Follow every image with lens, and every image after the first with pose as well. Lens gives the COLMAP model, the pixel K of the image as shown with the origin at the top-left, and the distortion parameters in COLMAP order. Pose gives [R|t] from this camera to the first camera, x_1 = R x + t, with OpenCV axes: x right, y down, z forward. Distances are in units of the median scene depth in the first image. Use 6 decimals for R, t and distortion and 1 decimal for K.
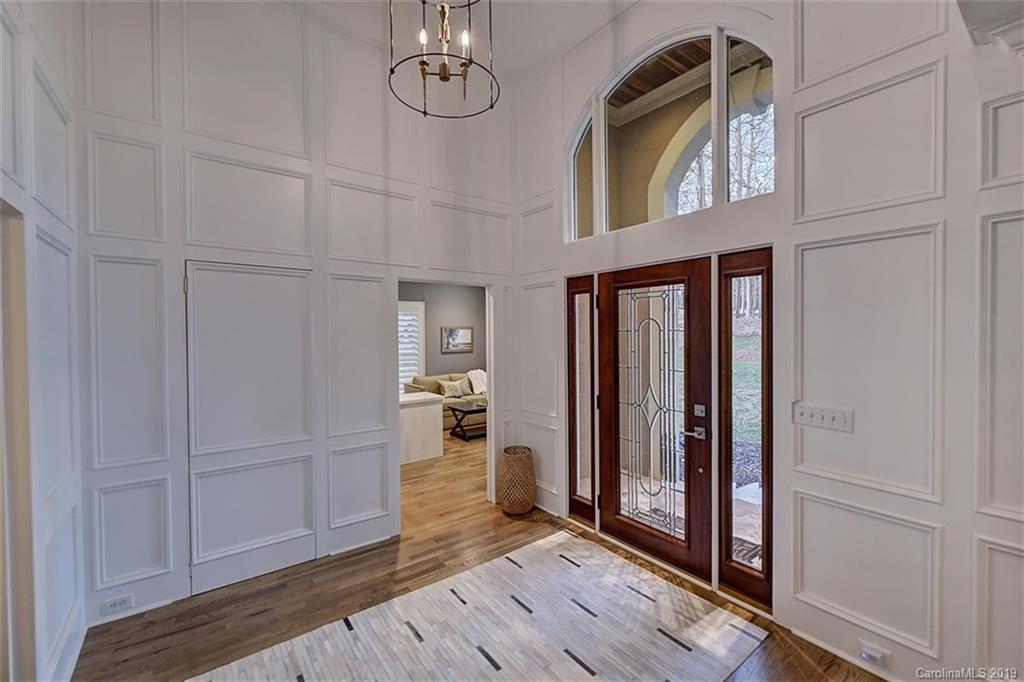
lens RADIAL K [[426.2, 0, 518.3], [0, 426.2, 342.3], [0, 0, 1]] dist [-0.001908, -0.000378]
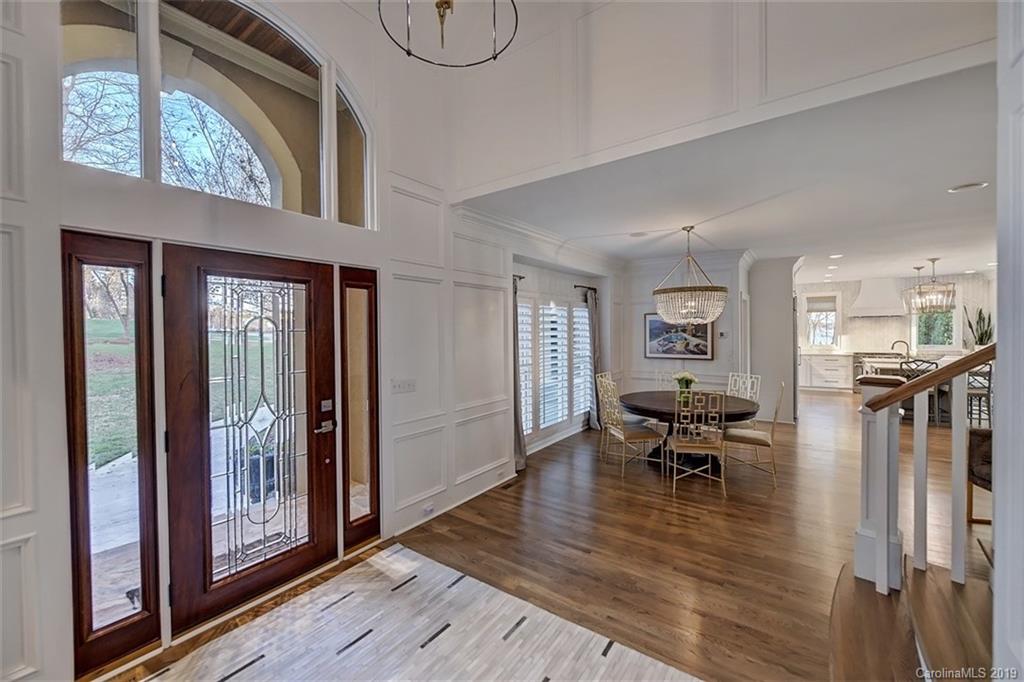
lens RADIAL K [[409.2, 0, 514.9], [0, 409.2, 339.9], [0, 0, 1]] dist [-0.001430, -0.000242]
pose [[-0.295021, -0.008135, 0.955456, -0.687604], [0.034402, 0.999225, 0.019130, -0.008709], [-0.954871, 0.038514, -0.294513, 0.828453]]
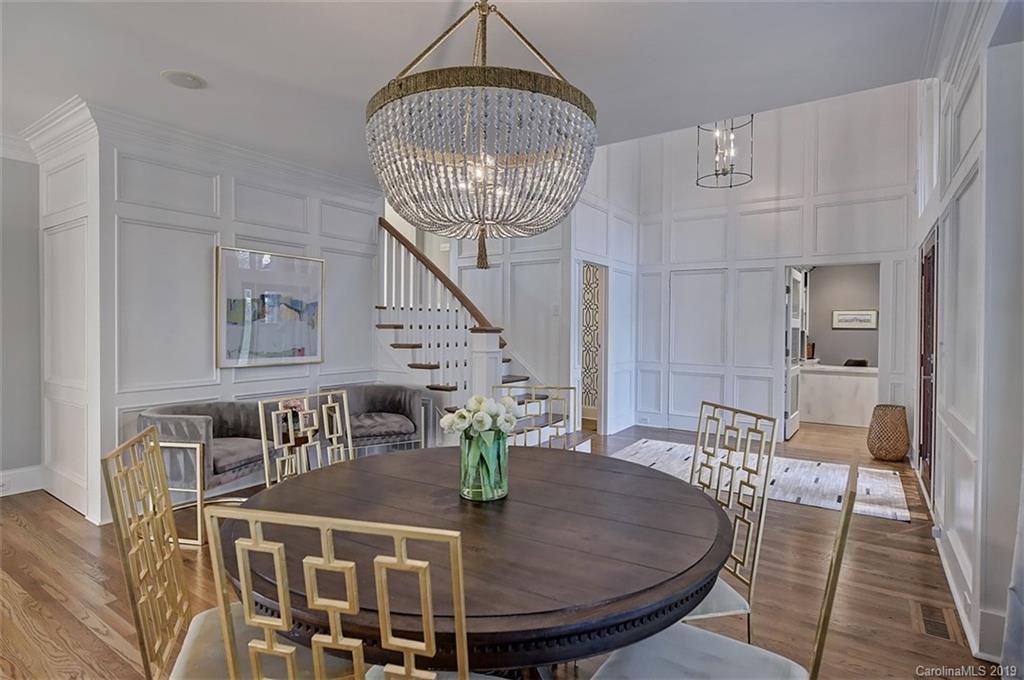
lens RADIAL K [[524.3, 0, 512.5], [0, 524.3, 333.8], [0, 0, 1]] dist [0.001025, 0.000311]
pose [[0.318367, 0.026355, -0.947601, 1.411627], [-0.033886, 0.999291, 0.016407, 0.107184], [0.947362, 0.026887, 0.319034, -0.562358]]
